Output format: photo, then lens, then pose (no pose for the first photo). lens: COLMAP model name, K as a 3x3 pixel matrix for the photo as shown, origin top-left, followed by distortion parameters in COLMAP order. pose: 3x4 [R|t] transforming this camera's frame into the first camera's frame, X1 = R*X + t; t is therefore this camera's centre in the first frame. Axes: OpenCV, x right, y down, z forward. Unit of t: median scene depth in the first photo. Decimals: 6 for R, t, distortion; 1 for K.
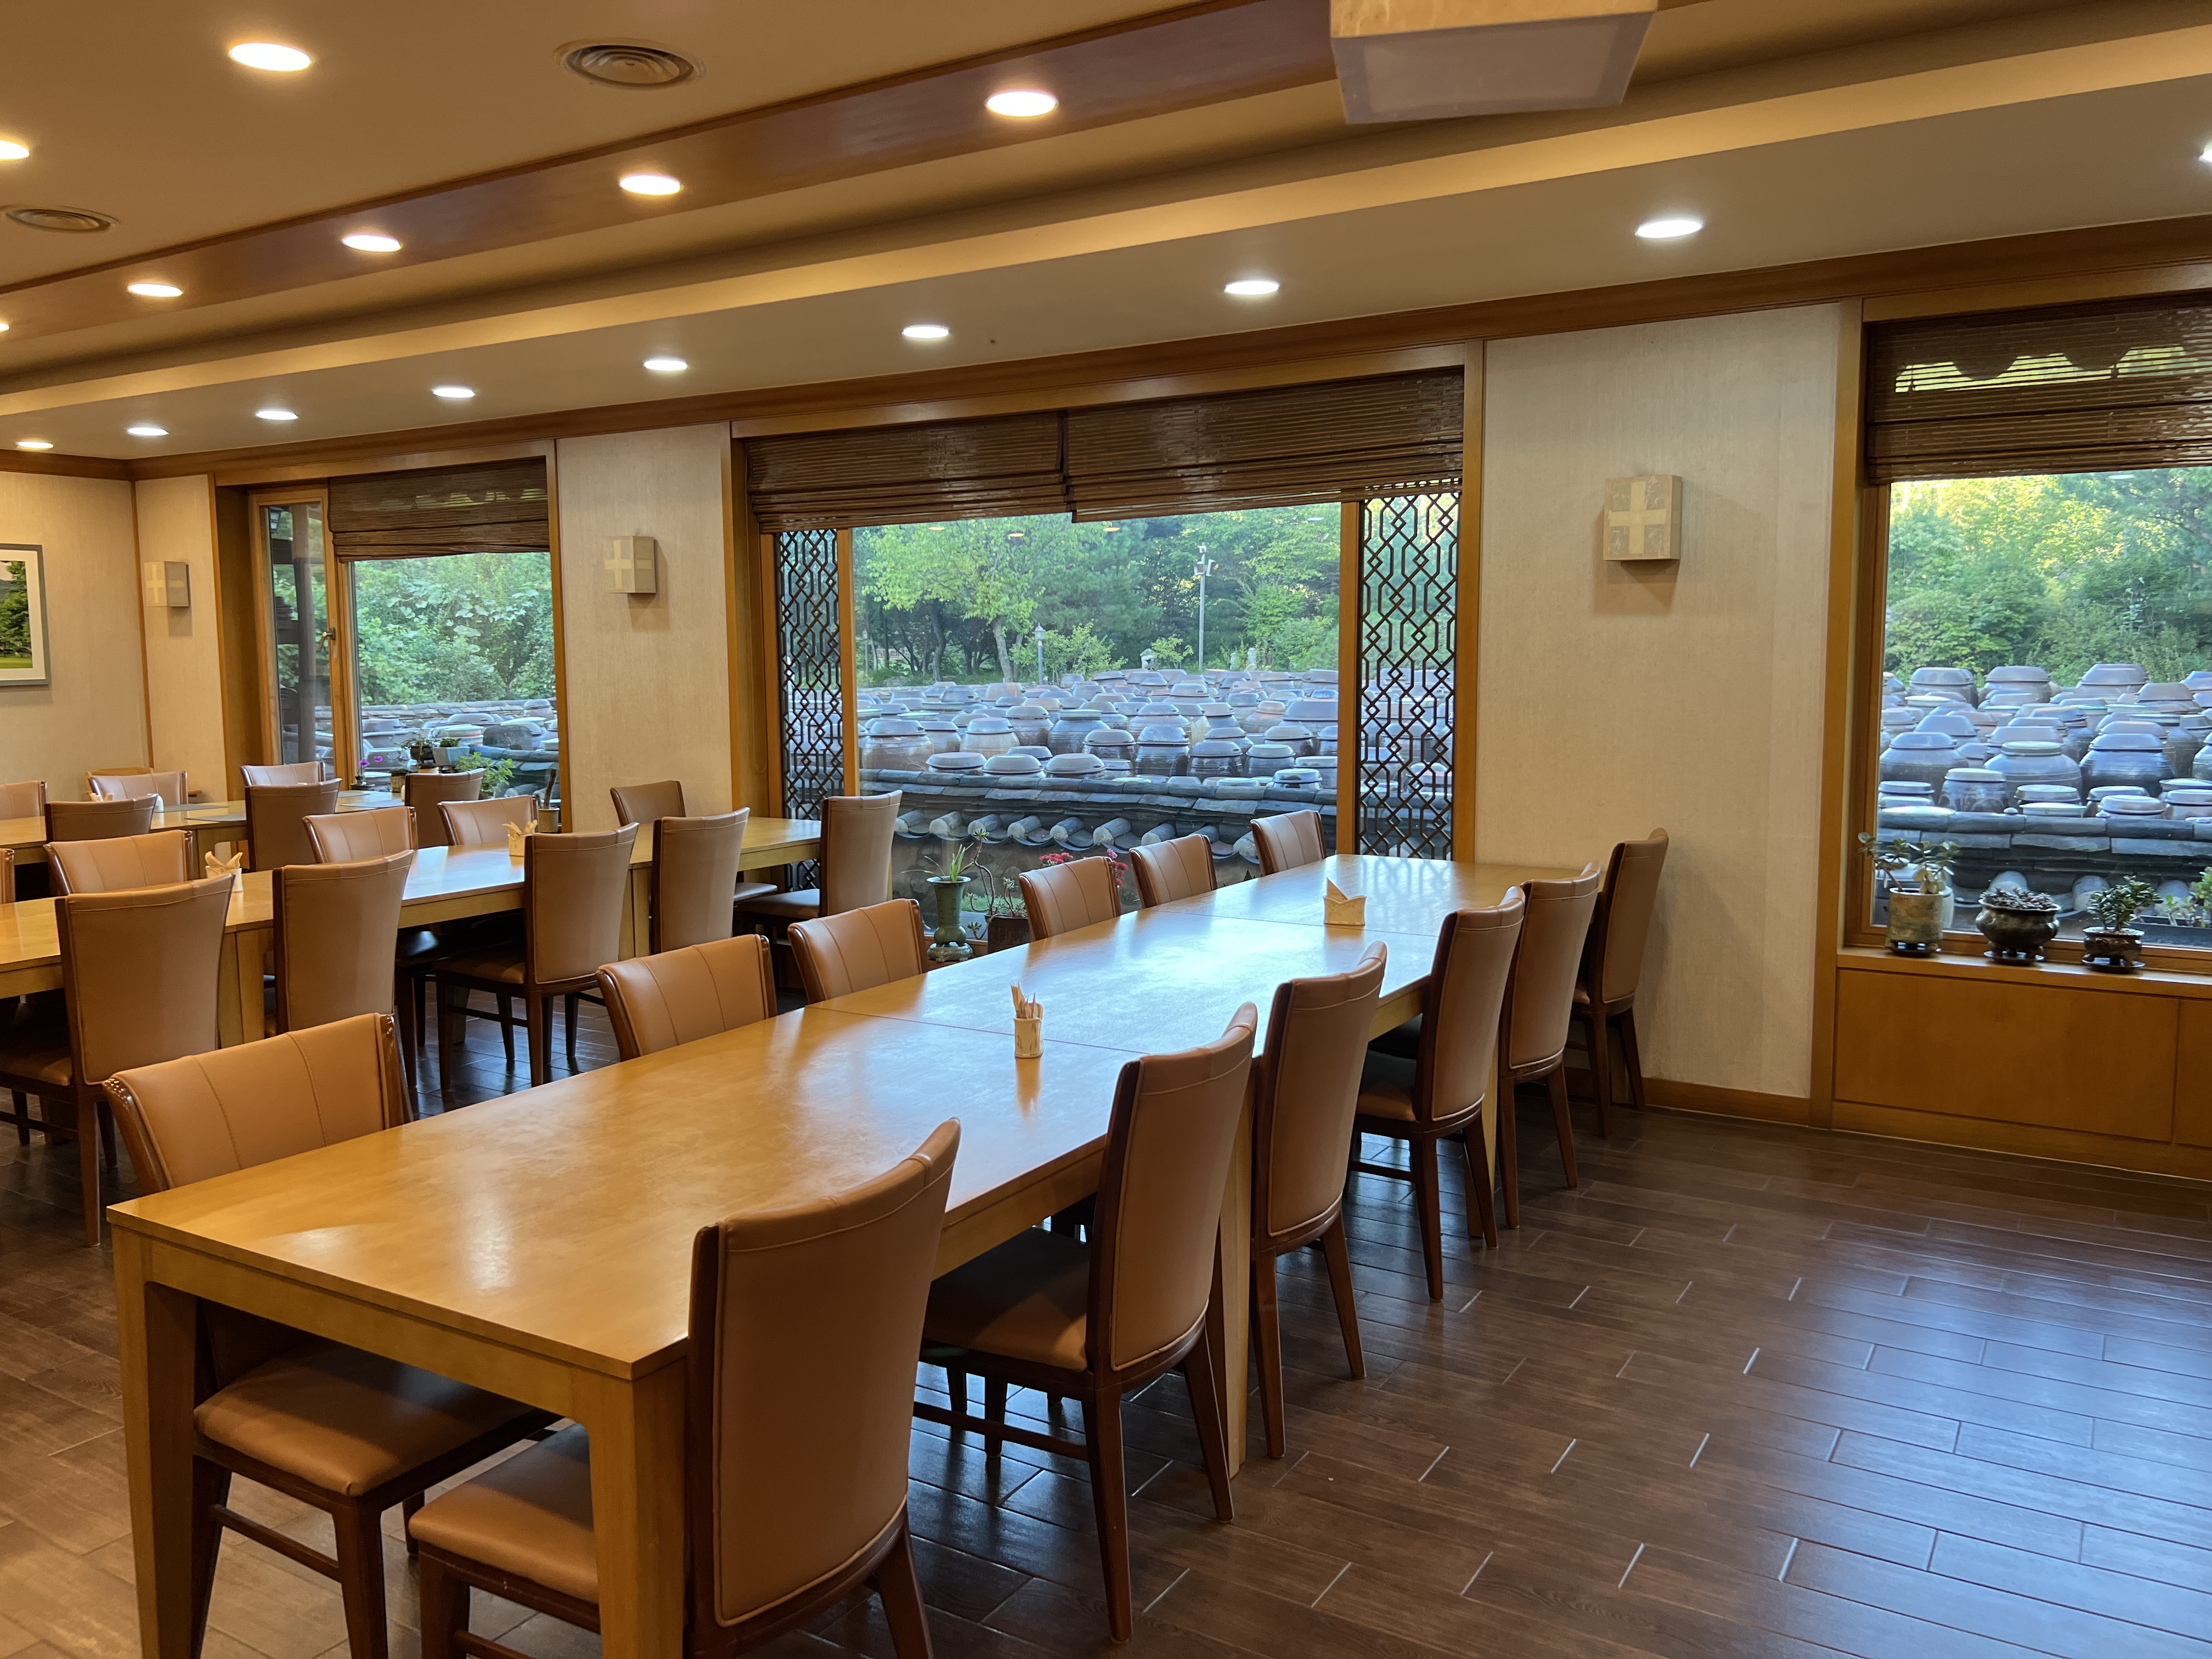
lens RADIAL K [[1677.4, 0, 1098.5], [0, 1677.4, 830.7], [0, 0, 1]] dist [0.044982, -0.043128]
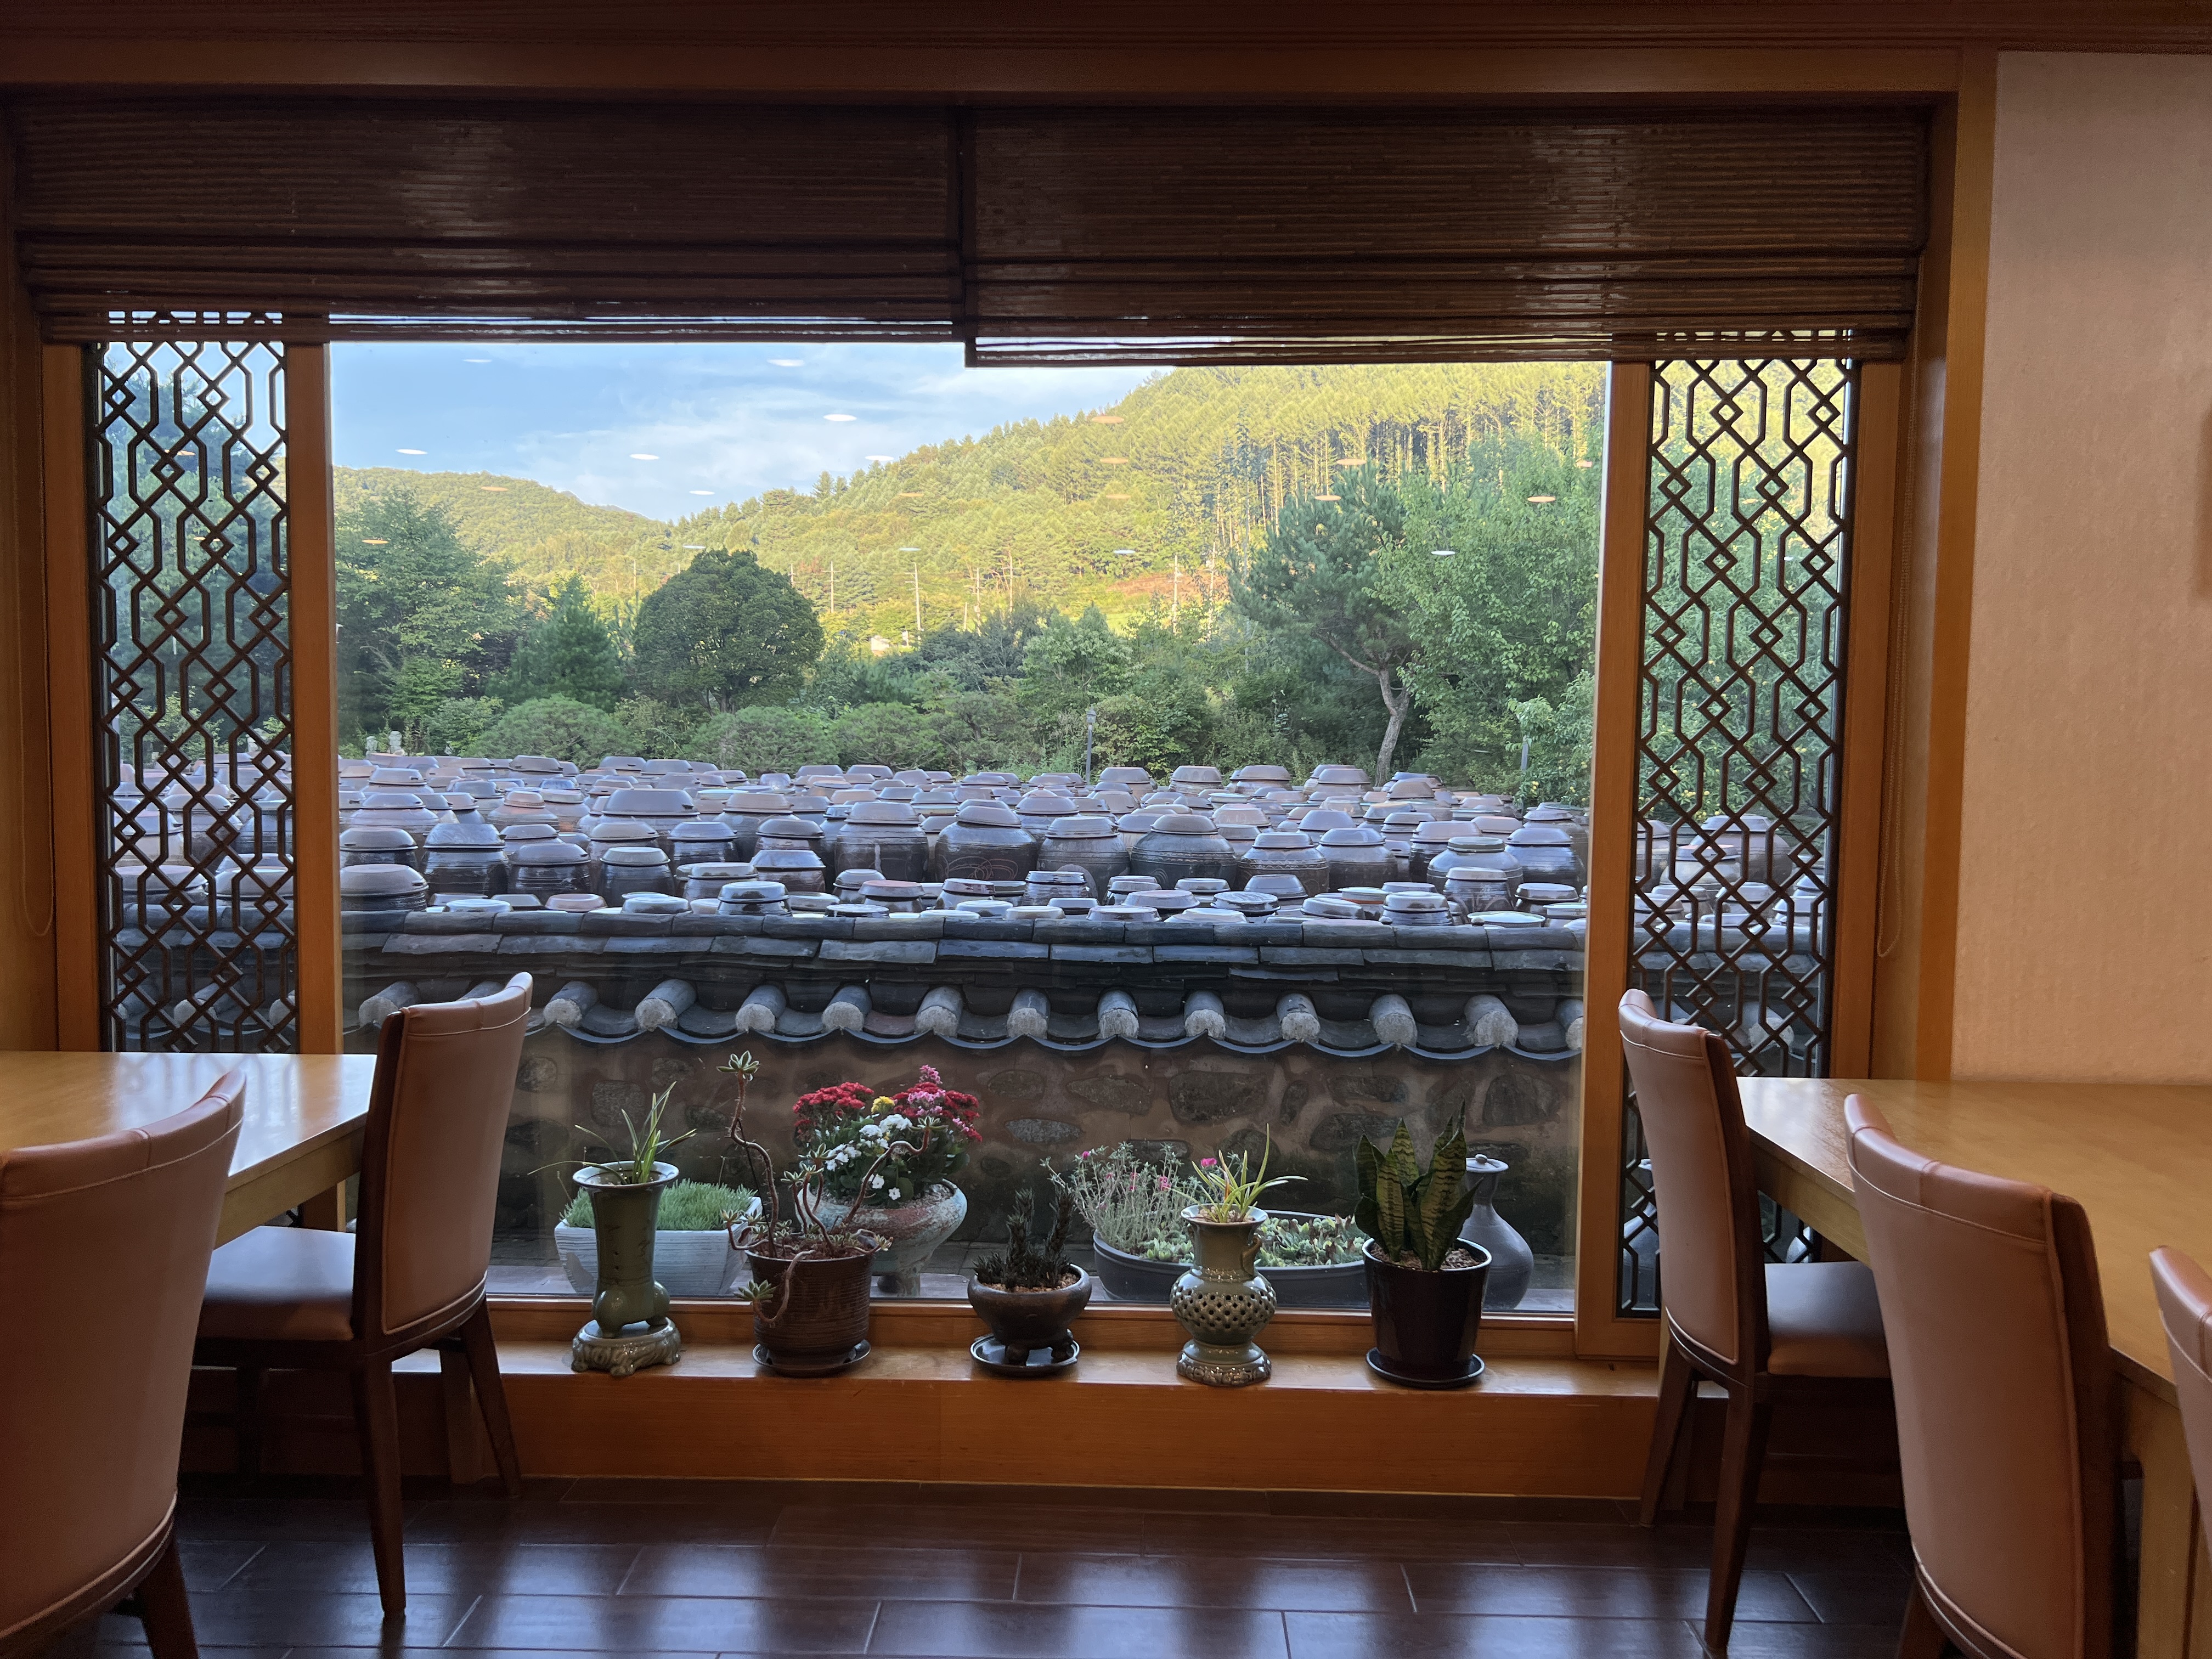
lens RADIAL K [[1677.4, 0, 1097.3], [0, 1677.4, 830.2], [0, 0, 1]] dist [0.044982, -0.043128]
pose [[0.861189, -0.002786, 0.508277, -0.190254], [0.032711, 0.998216, -0.049953, -0.030815], [-0.507231, 0.059646, 0.859744, 0.528111]]
